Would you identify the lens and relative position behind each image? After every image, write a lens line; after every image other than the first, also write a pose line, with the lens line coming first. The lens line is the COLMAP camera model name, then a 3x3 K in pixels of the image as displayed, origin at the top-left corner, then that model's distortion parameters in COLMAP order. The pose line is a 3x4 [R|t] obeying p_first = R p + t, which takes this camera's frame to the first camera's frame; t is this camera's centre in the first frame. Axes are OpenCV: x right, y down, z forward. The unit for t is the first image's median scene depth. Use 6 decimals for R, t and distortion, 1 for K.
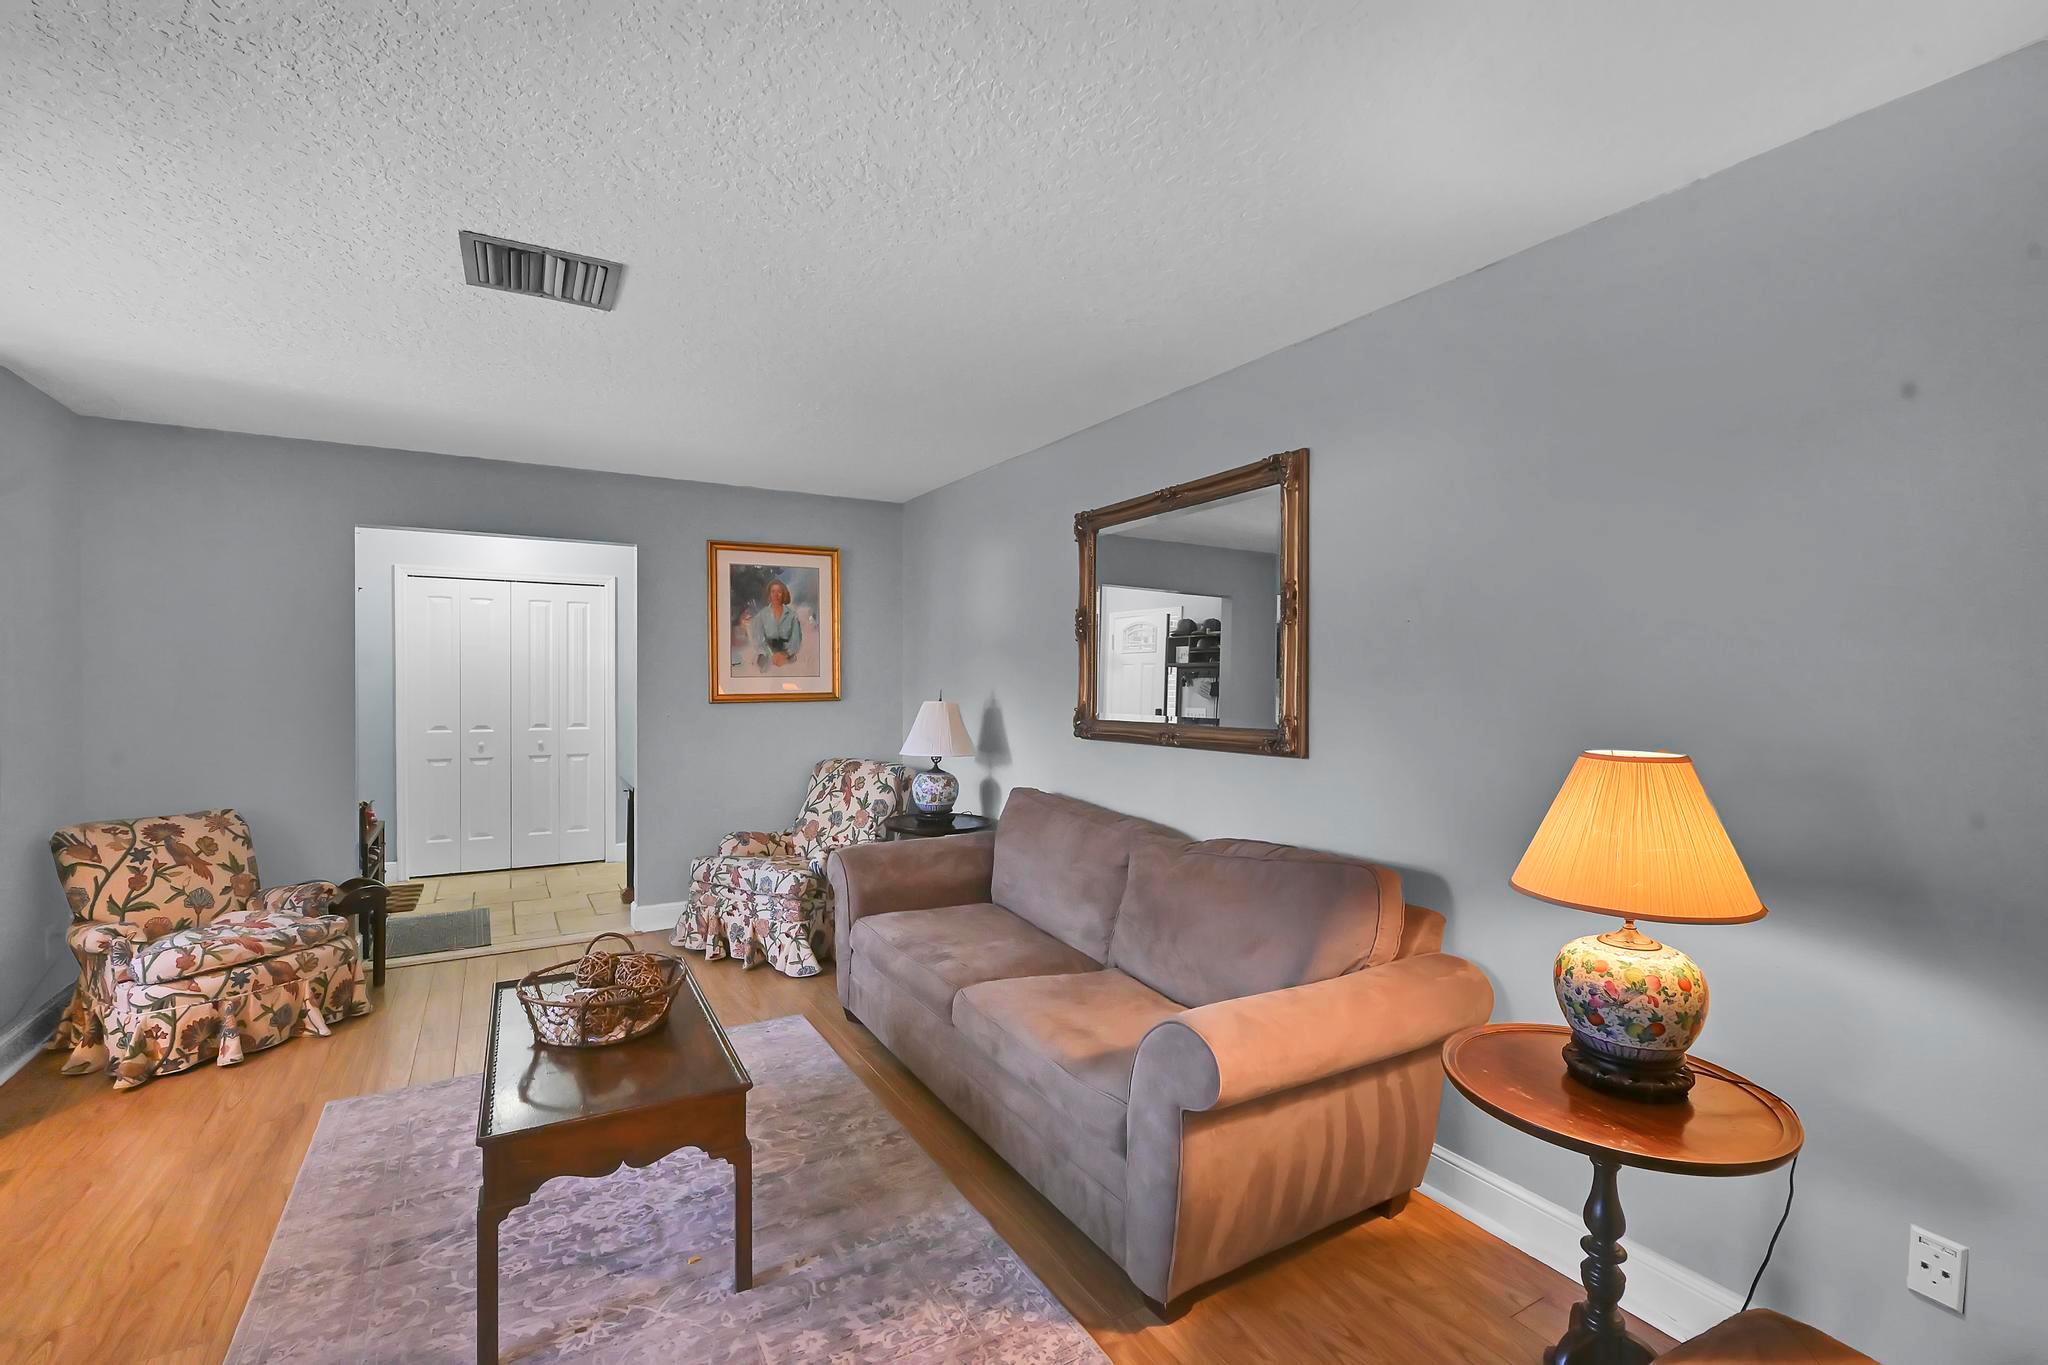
lens RADIAL K [[920.3, 0, 1024.0], [0, 920.3, 682.5], [0, 0, 1]] dist [-0.001045, 0.000258]
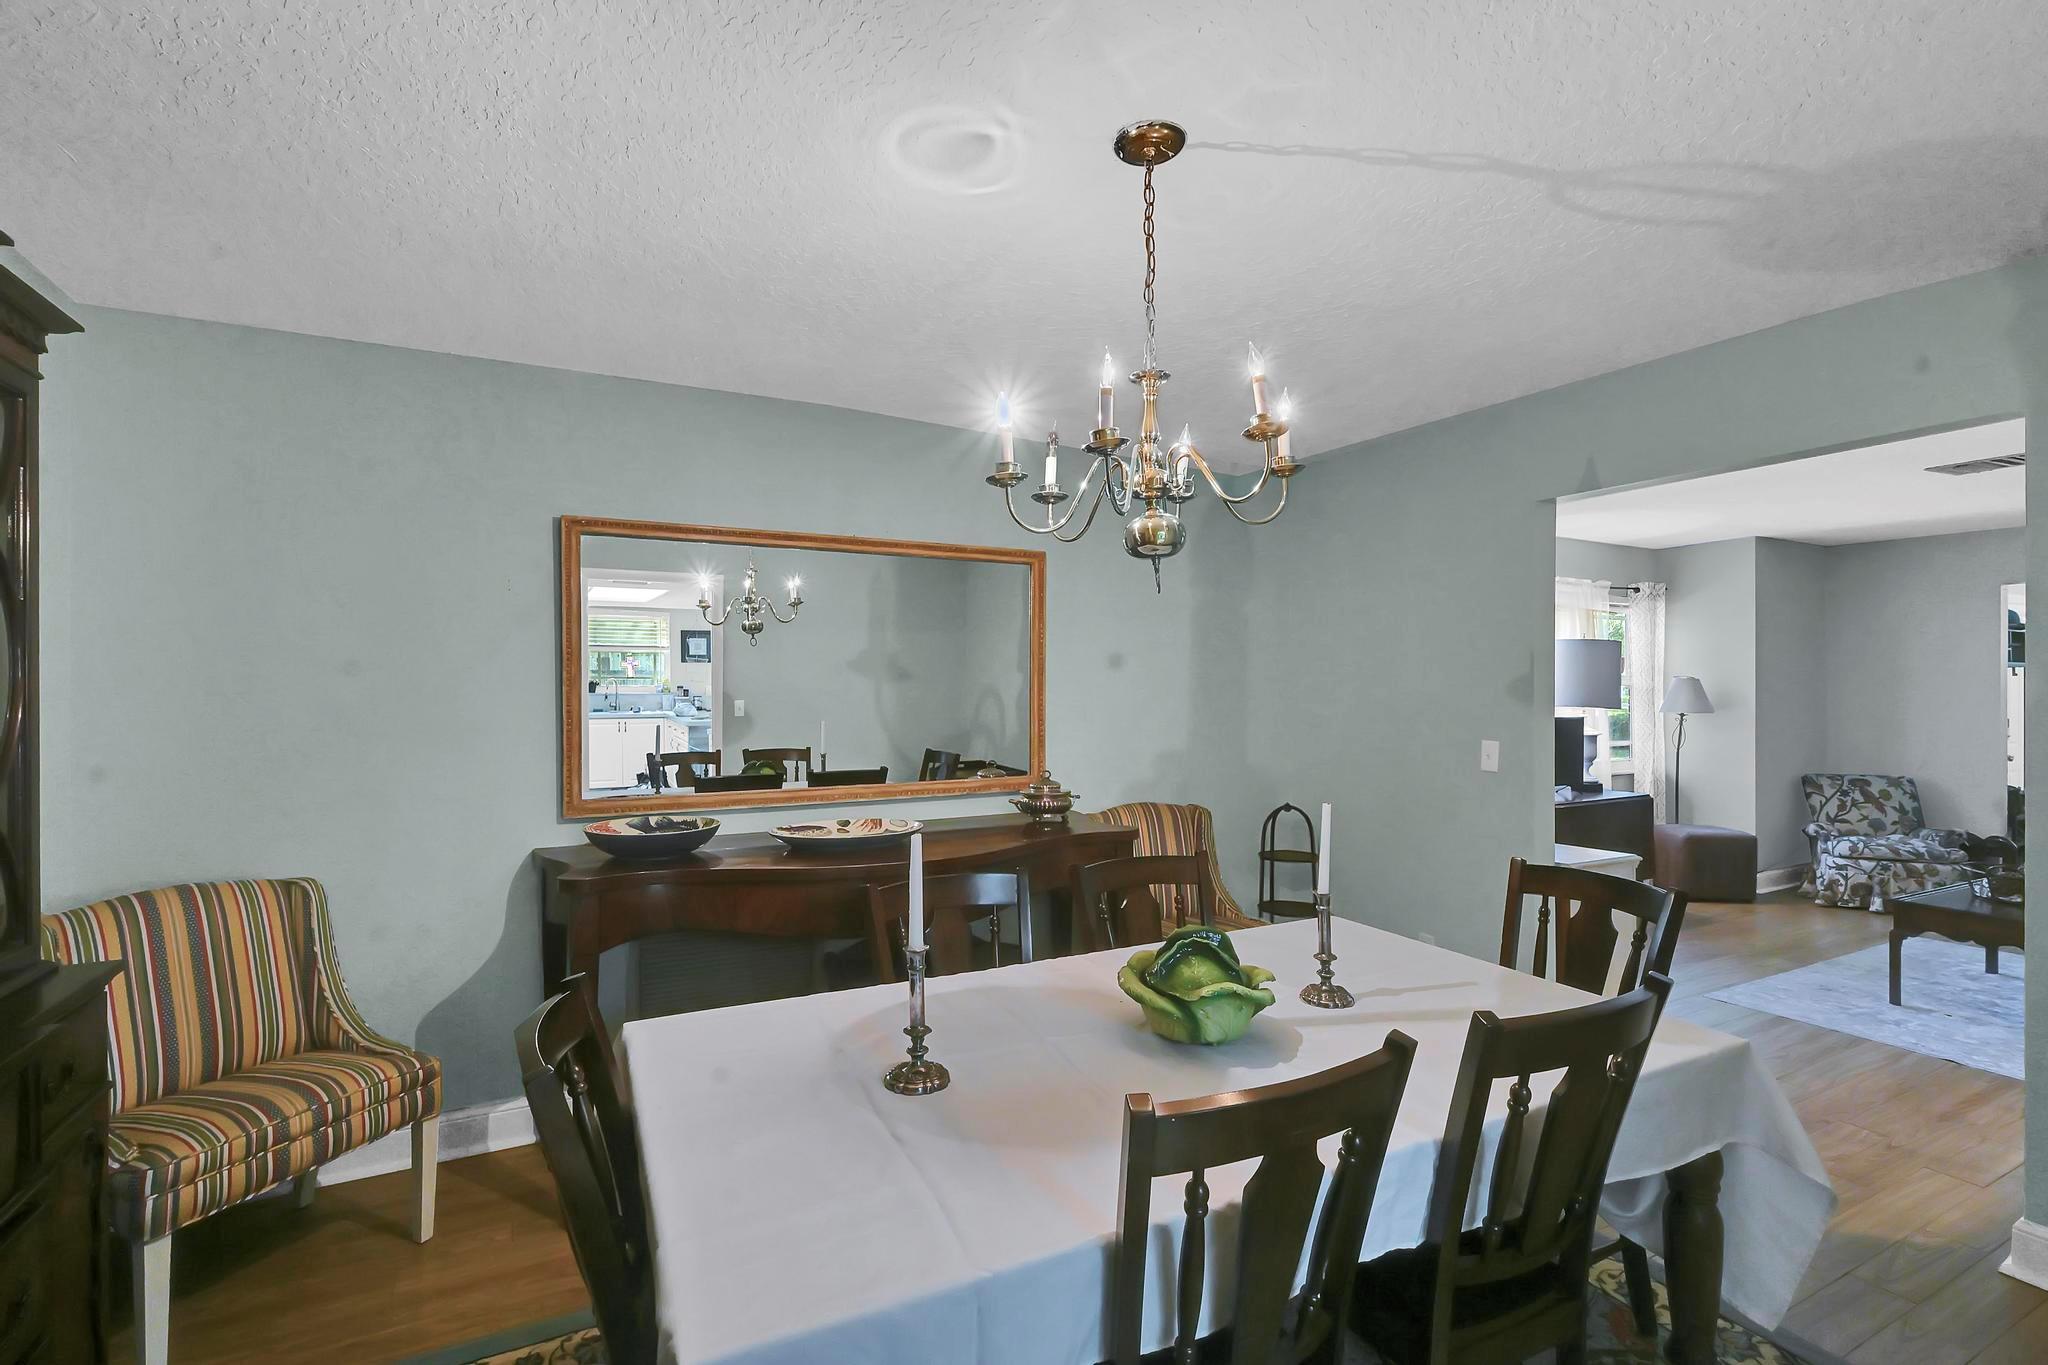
lens RADIAL K [[920.3, 0, 1024.0], [0, 920.3, 682.5], [0, 0, 1]] dist [-0.001045, 0.000258]
pose [[-0.040045, -0.006961, -0.999174, 0.942489], [-0.012539, 0.999900, -0.006464, 0.004409], [0.999119, 0.012270, -0.040128, -0.555750]]
